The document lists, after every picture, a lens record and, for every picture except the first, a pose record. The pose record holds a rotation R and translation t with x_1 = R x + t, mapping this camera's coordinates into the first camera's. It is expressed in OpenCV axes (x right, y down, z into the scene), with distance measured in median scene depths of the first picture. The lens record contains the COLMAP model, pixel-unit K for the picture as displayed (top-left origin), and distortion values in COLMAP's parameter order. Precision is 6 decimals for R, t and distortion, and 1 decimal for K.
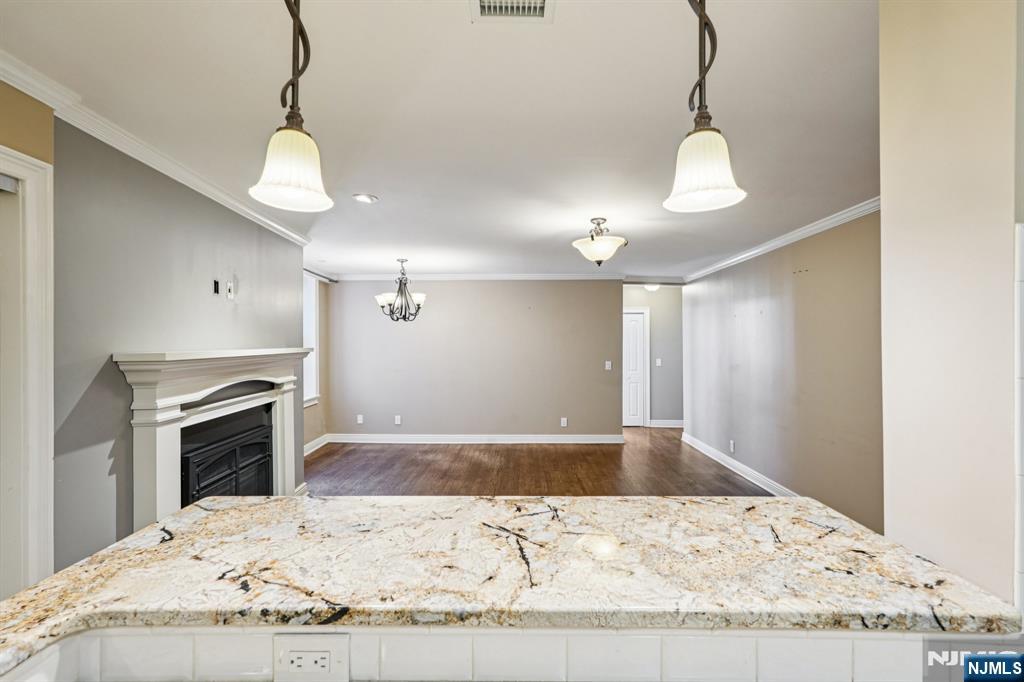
lens RADIAL K [[455.4, 0, 517.7], [0, 455.4, 343.2], [0, 0, 1]] dist [-0.008831, 0.004757]
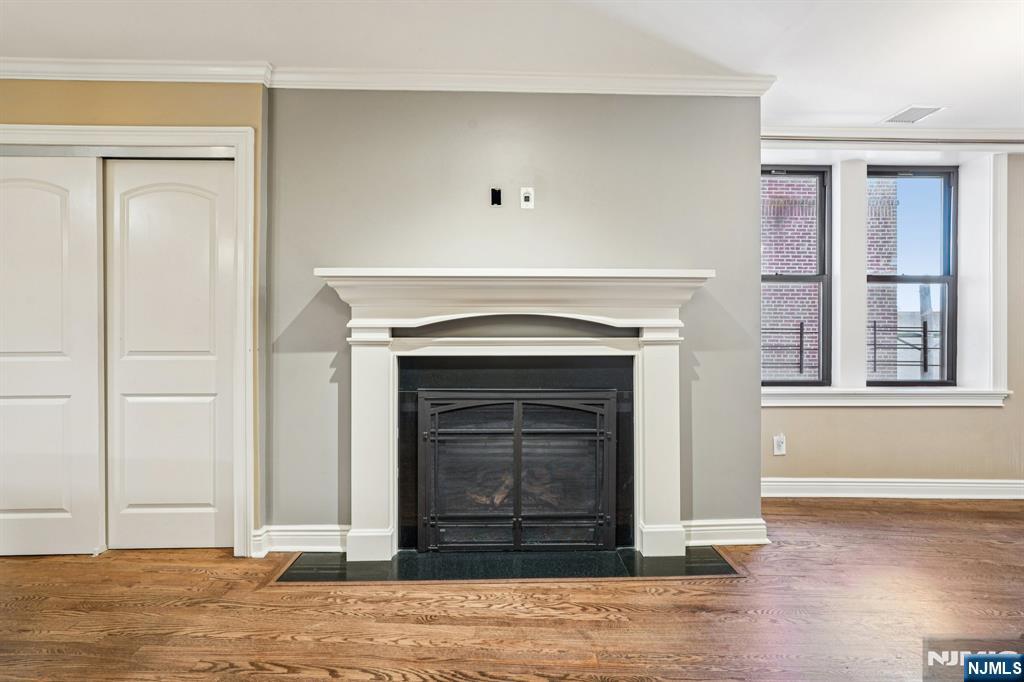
lens RADIAL K [[455.4, 0, 510.3], [0, 455.4, 333.7], [0, 0, 1]] dist [-0.008831, 0.004757]
pose [[-0.038758, 0.004263, -0.999240, 0.182480], [-0.002900, 0.999986, 0.004379, 0.143329], [0.999244, 0.003067, -0.038745, 1.304084]]
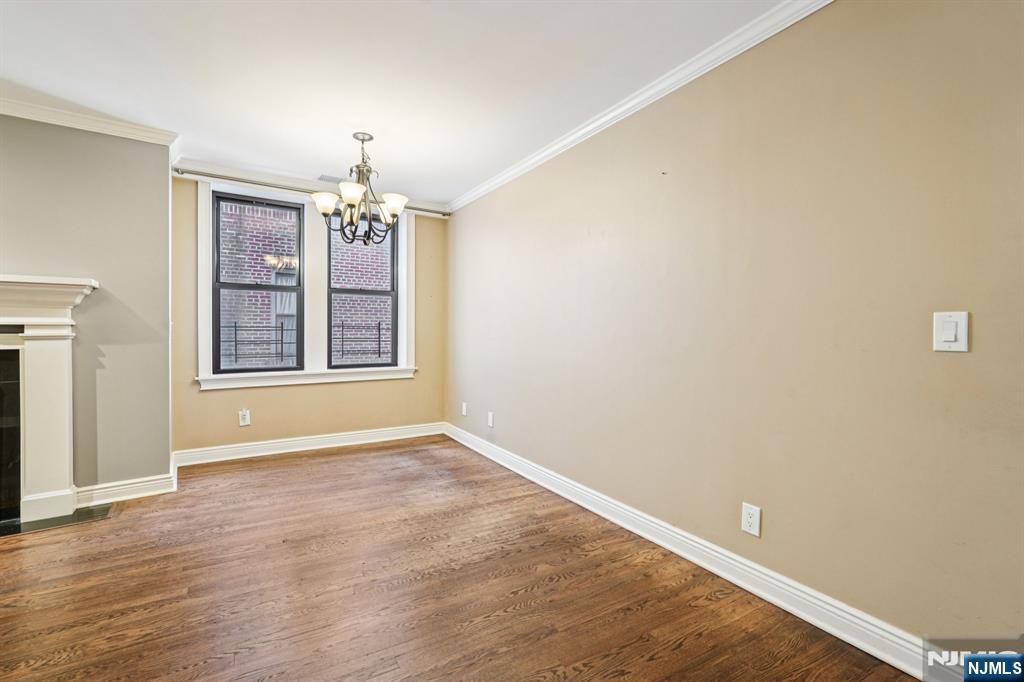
lens RADIAL K [[455.4, 0, 511.1], [0, 455.4, 332.5], [0, 0, 1]] dist [-0.008831, 0.004757]
pose [[0.517883, 0.006729, -0.855425, 0.776546], [-0.005239, 0.999975, 0.004694, 0.140922], [0.855435, 0.002051, 0.517906, 1.993424]]
